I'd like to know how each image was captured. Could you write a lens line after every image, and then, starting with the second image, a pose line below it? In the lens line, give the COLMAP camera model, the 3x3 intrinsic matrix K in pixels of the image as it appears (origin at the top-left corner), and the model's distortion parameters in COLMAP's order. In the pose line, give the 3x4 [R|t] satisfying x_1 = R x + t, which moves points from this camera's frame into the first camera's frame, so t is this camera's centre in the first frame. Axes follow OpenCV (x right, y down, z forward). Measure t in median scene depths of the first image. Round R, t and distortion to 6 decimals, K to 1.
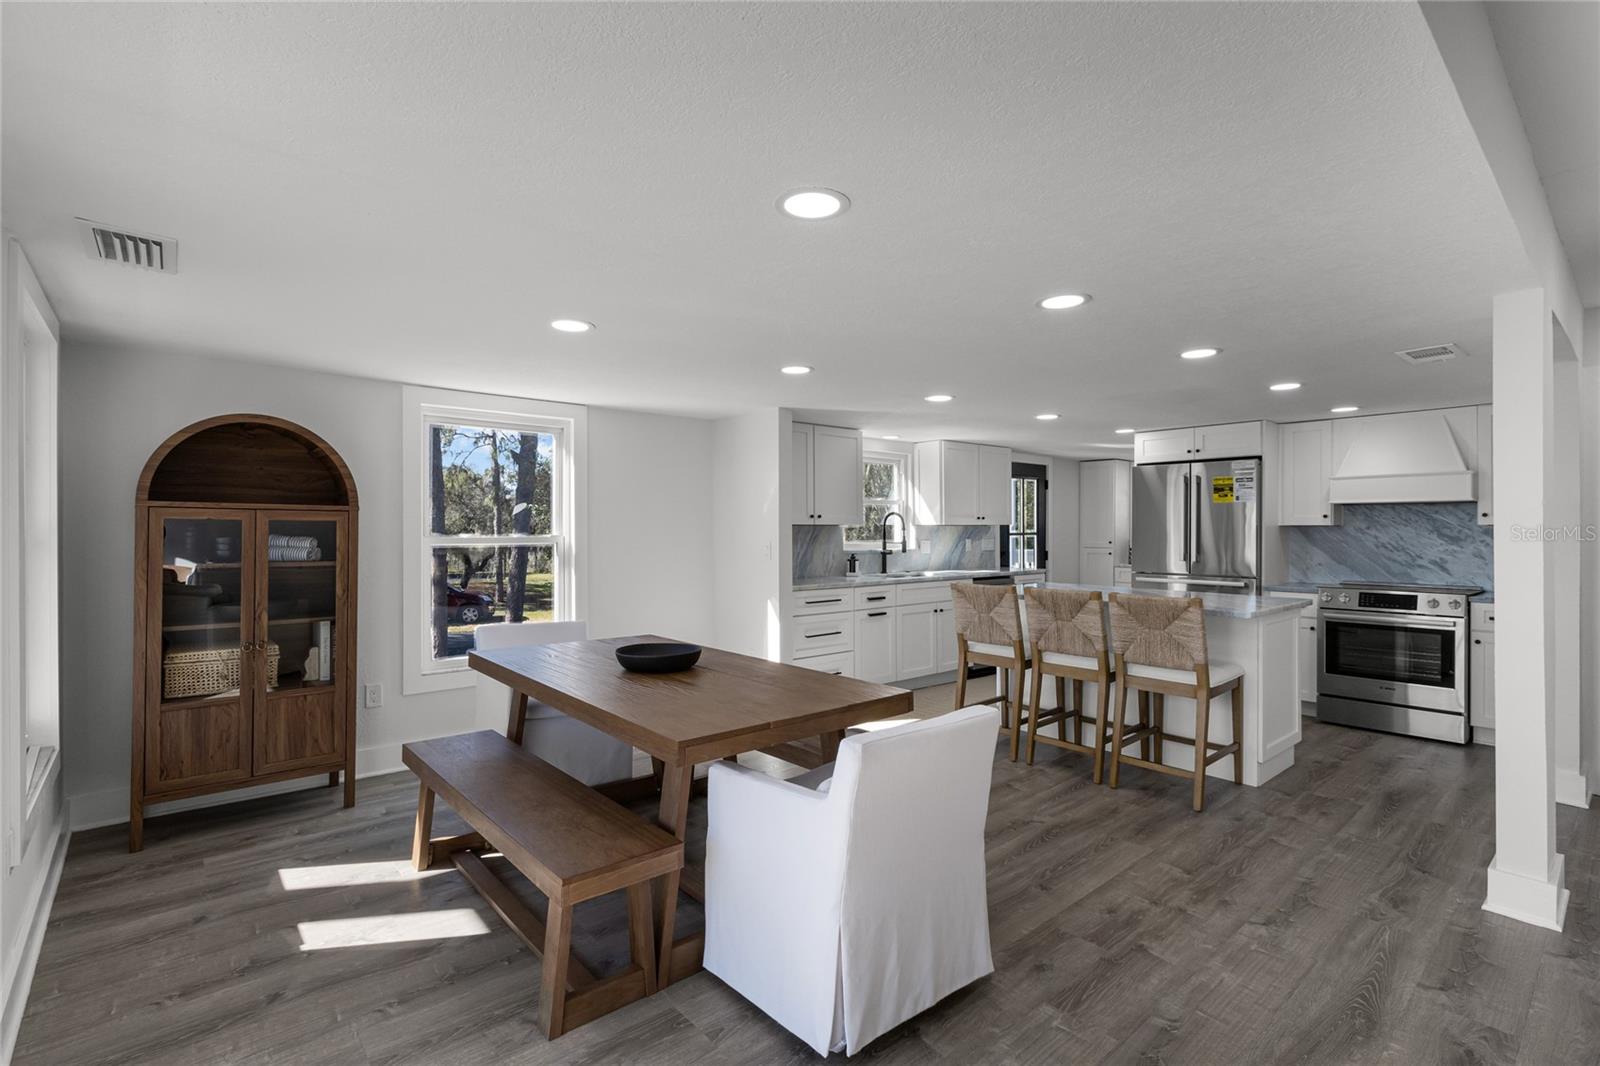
lens RADIAL K [[738.1, 0, 787.9], [0, 738.1, 528.5], [0, 0, 1]] dist [0.000358, 0.000343]
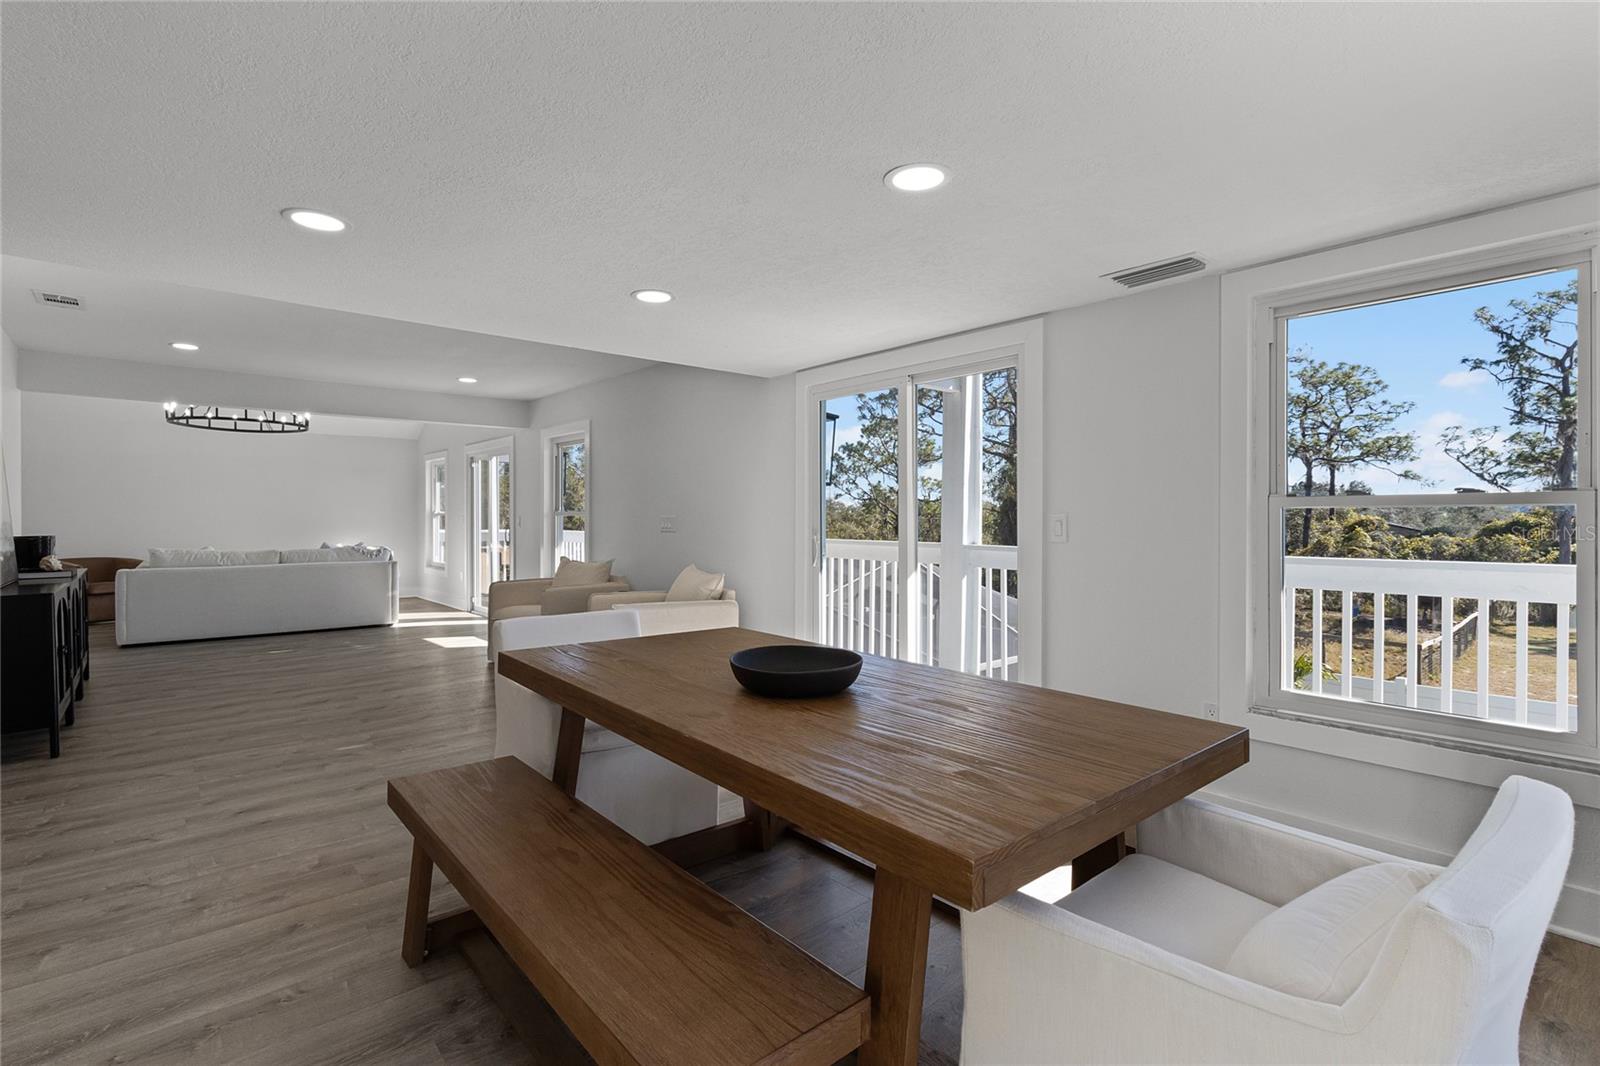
lens RADIAL K [[749.9, 0, 793.3], [0, 749.9, 525.4], [0, 0, 1]] dist [0.004260, 0.007041]
pose [[-0.999989, 0.003258, -0.003488, -0.105903], [0.003229, 0.999960, 0.008313, 0.028094], [0.003515, 0.008301, -0.999959, 1.010941]]
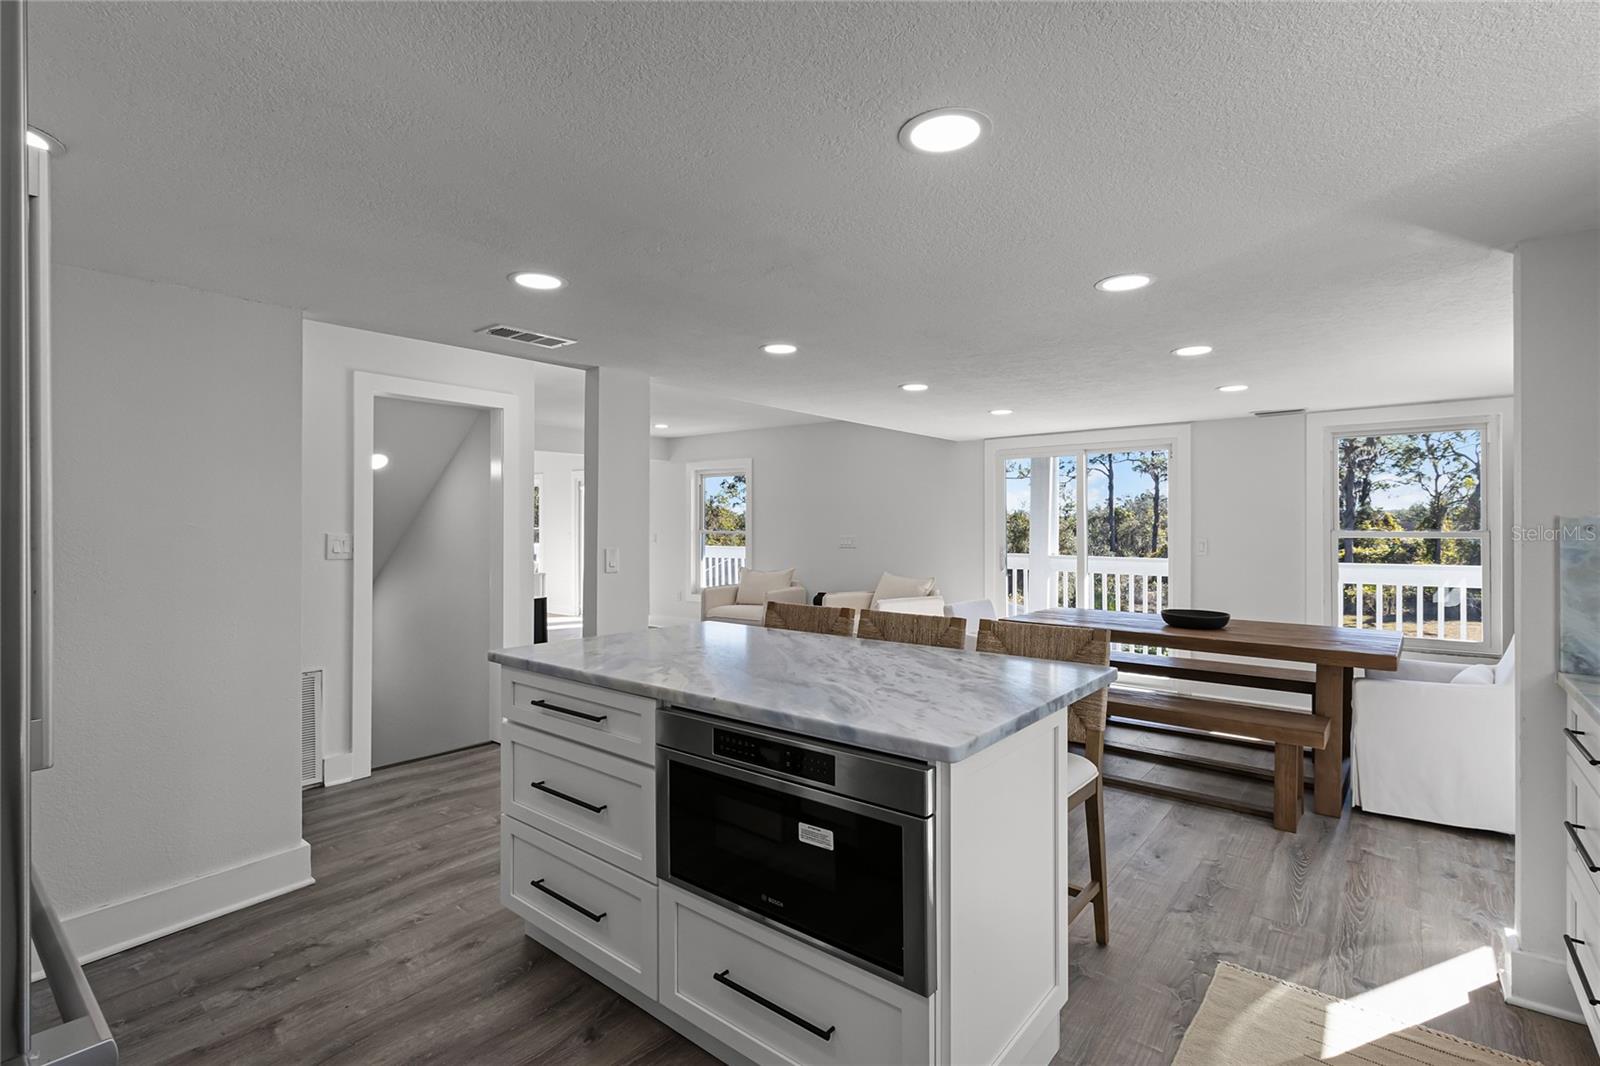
lens RADIAL K [[746.8, 0, 794.9], [0, 746.8, 531.1], [0, 0, 1]] dist [0.003253, 0.000774]
pose [[-0.984648, 0.005660, -0.174457, 0.484698], [0.004365, 0.999960, 0.007807, -0.000895], [0.174494, 0.006926, -0.984634, 1.367422]]
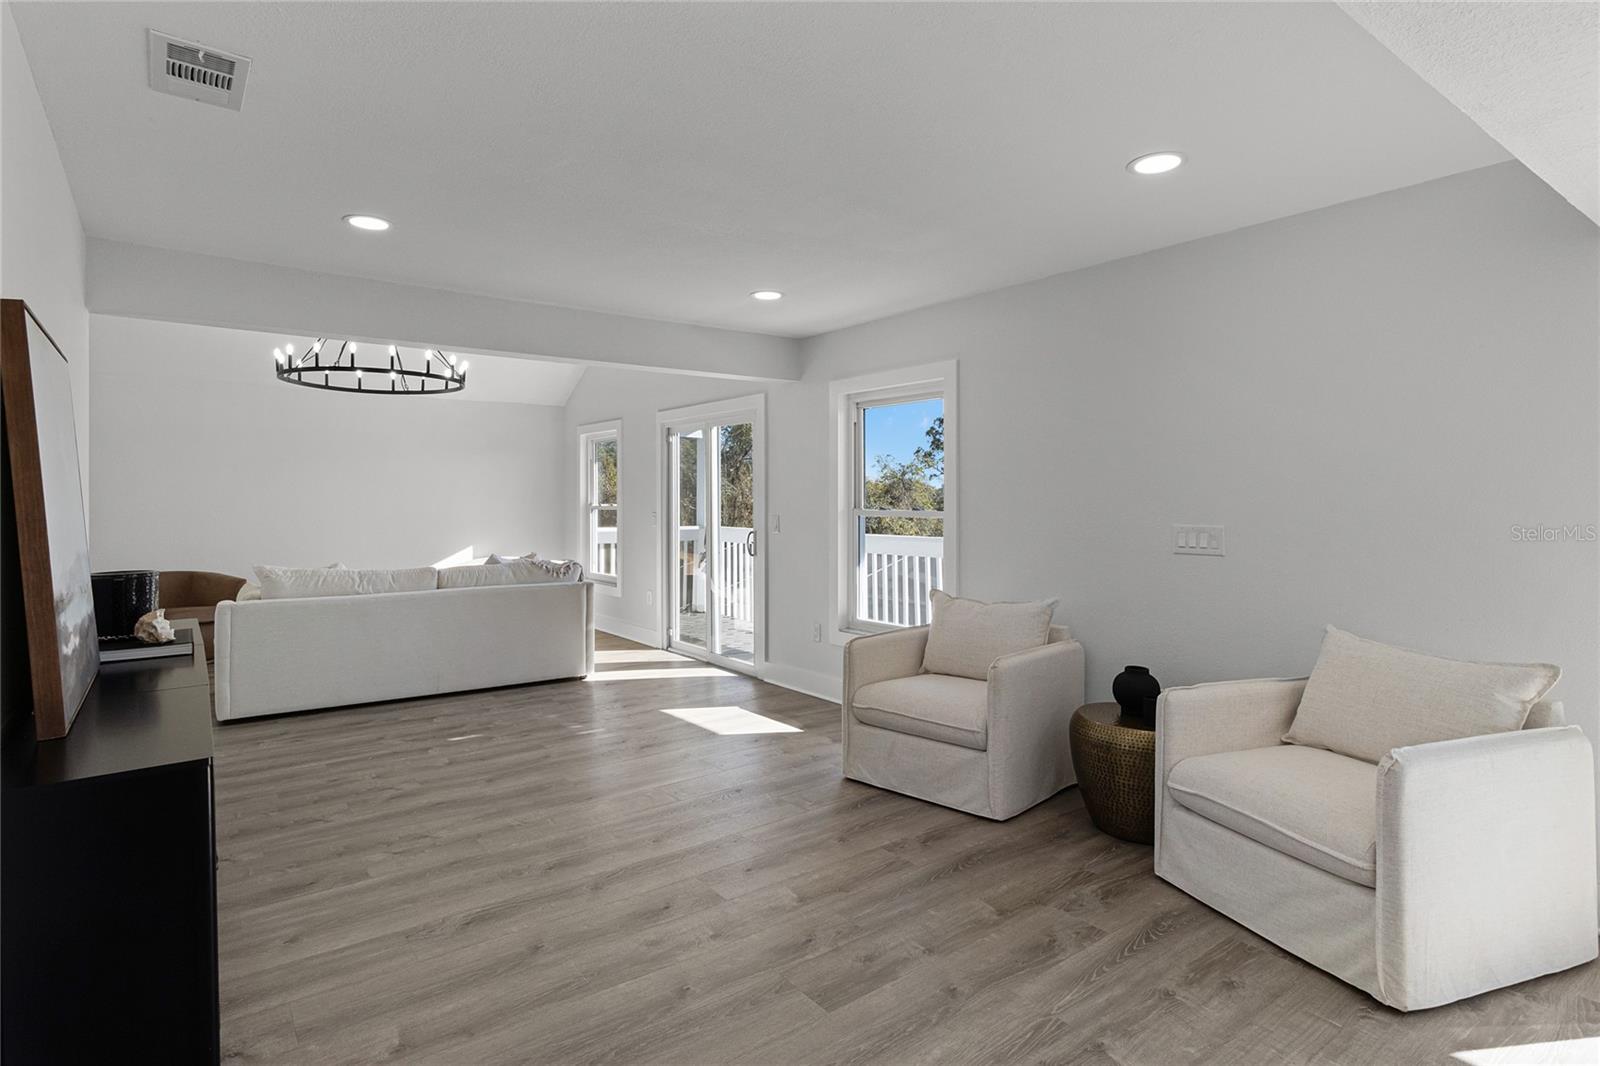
lens RADIAL K [[832.5, 0, 799.4], [0, 832.5, 501.8], [0, 0, 1]] dist [0.007412, 0.001015]
pose [[-0.997997, 0.003880, 0.063144, 0.393434], [0.003846, 0.999992, -0.000653, 0.000767], [-0.063146, -0.000408, -0.998004, 0.550204]]
